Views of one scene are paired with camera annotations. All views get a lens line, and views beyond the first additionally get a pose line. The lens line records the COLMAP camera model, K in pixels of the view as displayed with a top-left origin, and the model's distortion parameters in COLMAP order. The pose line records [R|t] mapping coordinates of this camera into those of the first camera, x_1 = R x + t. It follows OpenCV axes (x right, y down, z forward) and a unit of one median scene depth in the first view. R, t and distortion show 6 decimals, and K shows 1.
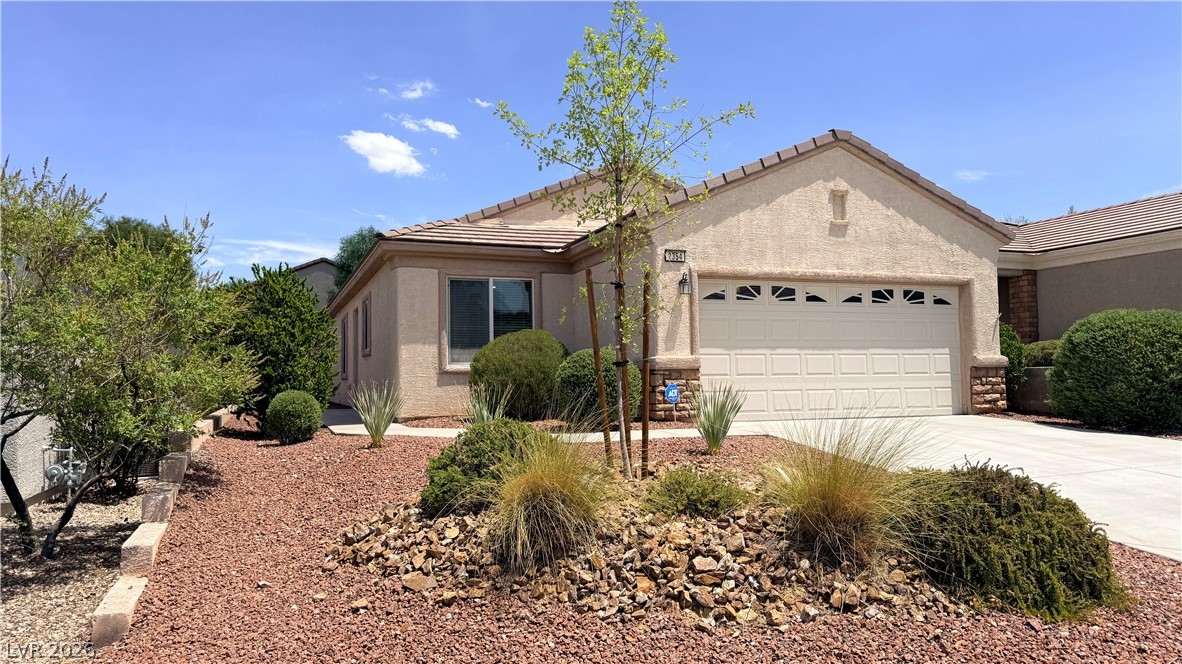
lens RADIAL K [[838.9, 0, 591.0], [0, 838.9, 332.0], [0, 0, 1]] dist [0.108590, -0.182600]
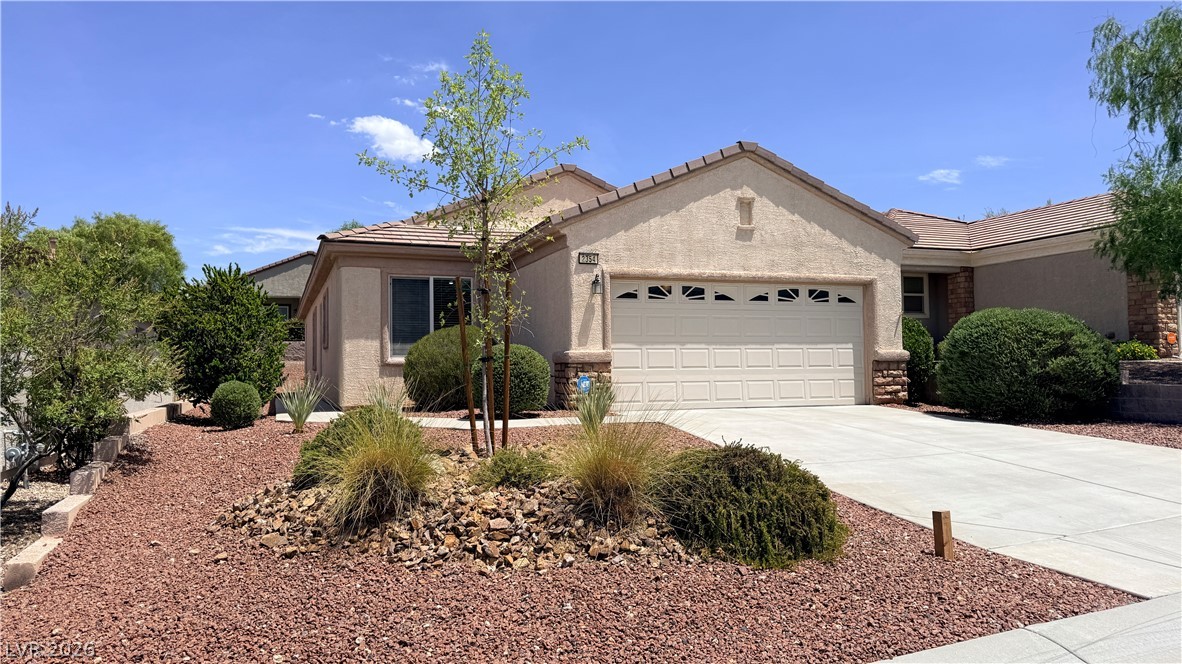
lens RADIAL K [[838.9, 0, 591.0], [0, 838.9, 332.0], [0, 0, 1]] dist [0.108590, -0.182600]
pose [[0.999968, 0.002406, -0.007606, 0.111948], [-0.002318, 0.999931, 0.011551, -0.007892], [0.007634, -0.011533, 0.999904, -0.090536]]
